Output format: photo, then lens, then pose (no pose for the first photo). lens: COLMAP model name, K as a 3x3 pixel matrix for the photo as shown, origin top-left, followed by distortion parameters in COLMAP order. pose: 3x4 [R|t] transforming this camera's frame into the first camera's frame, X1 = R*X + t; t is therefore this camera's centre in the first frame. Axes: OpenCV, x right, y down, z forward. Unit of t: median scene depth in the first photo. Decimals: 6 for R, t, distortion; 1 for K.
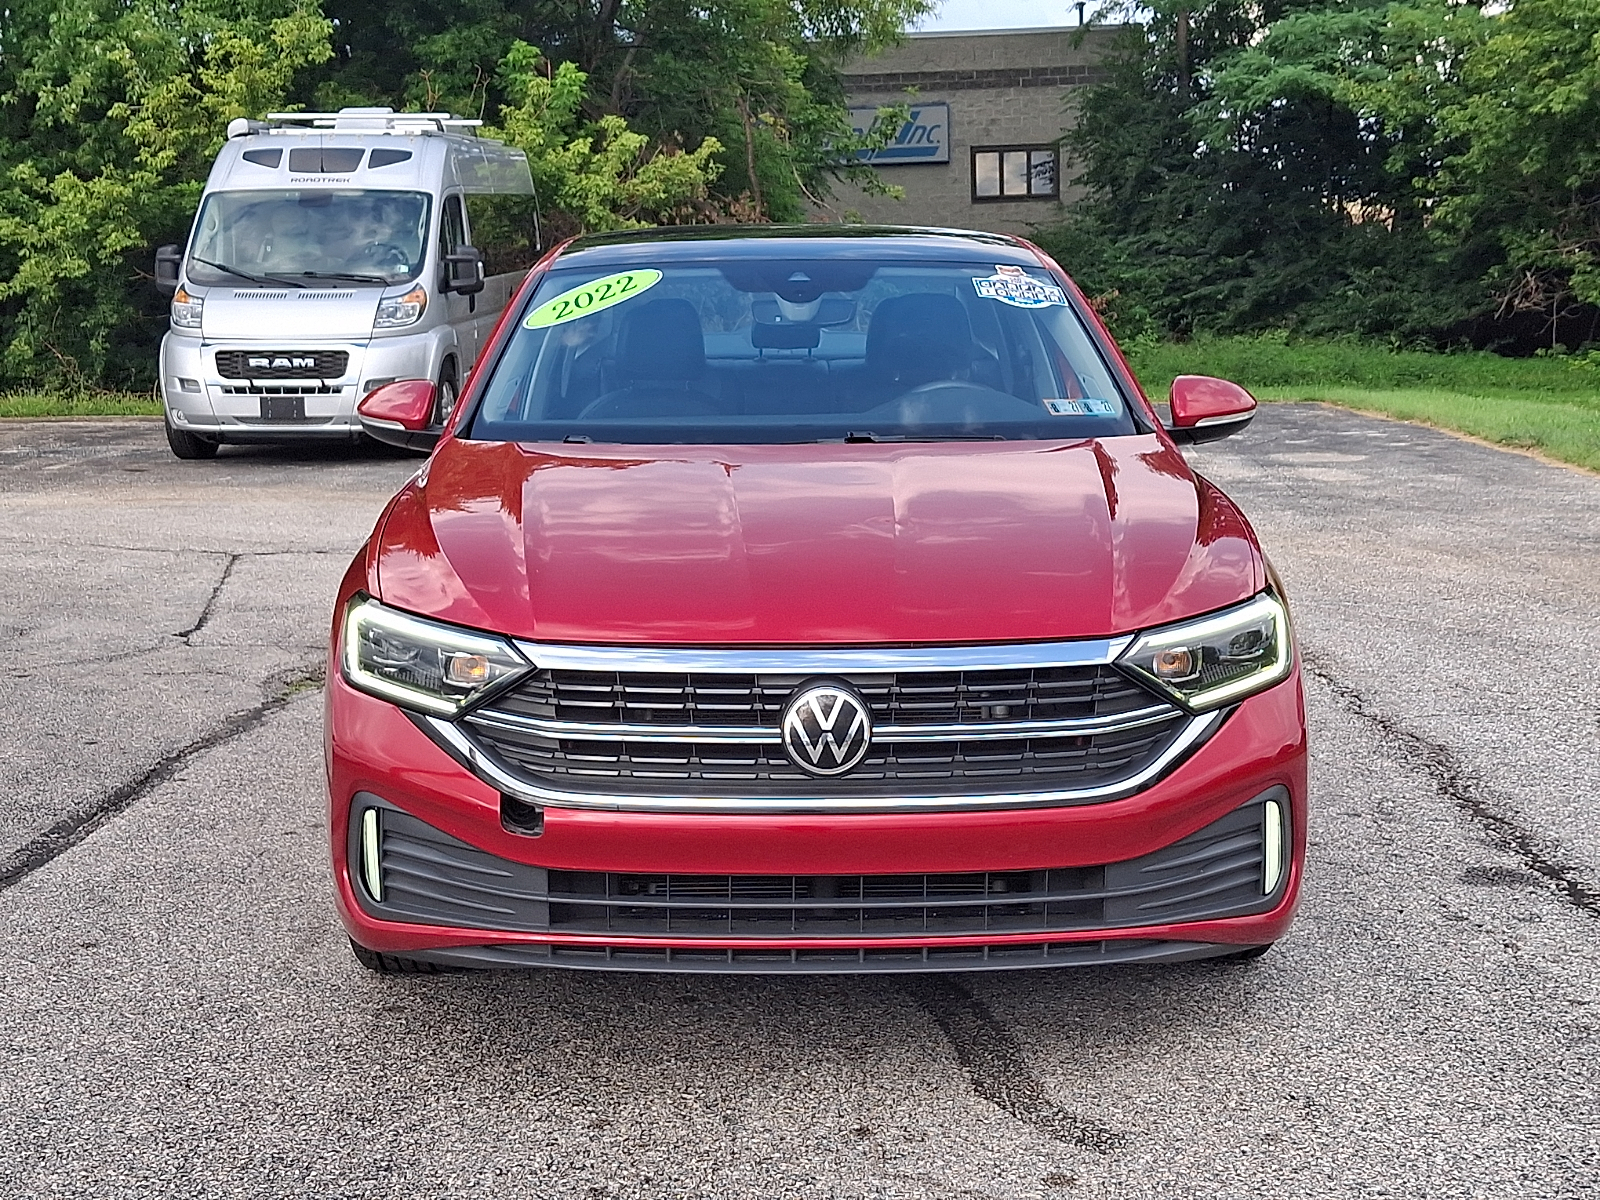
lens RADIAL K [[2279.8, 0, 808.2], [0, 2279.8, 608.4], [0, 0, 1]] dist [0.221388, -0.660515]
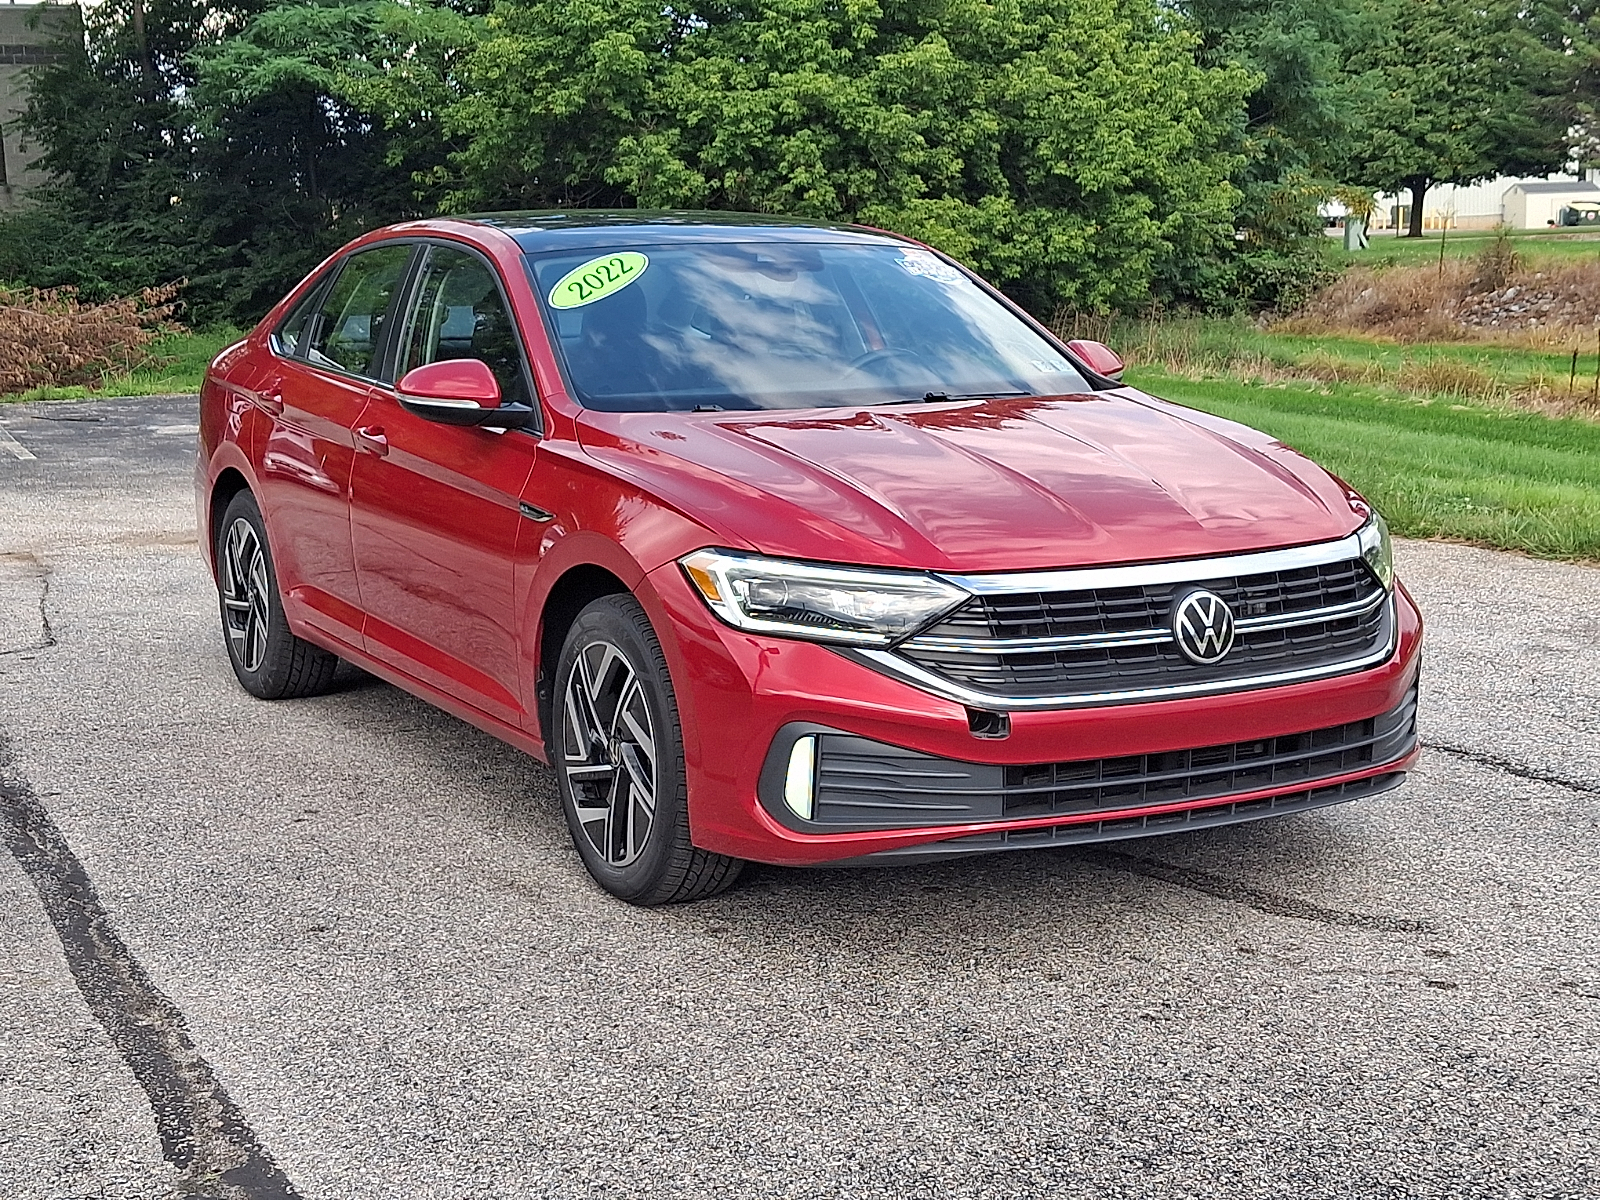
lens RADIAL K [[2279.8, 0, 808.2], [0, 2279.8, 608.4], [0, 0, 1]] dist [0.221388, -0.660515]
pose [[0.884867, -0.076157, 0.459576, -0.156496], [0.074437, 0.996985, 0.021889, 0.000275], [-0.459858, 0.014841, 0.887868, 0.003321]]
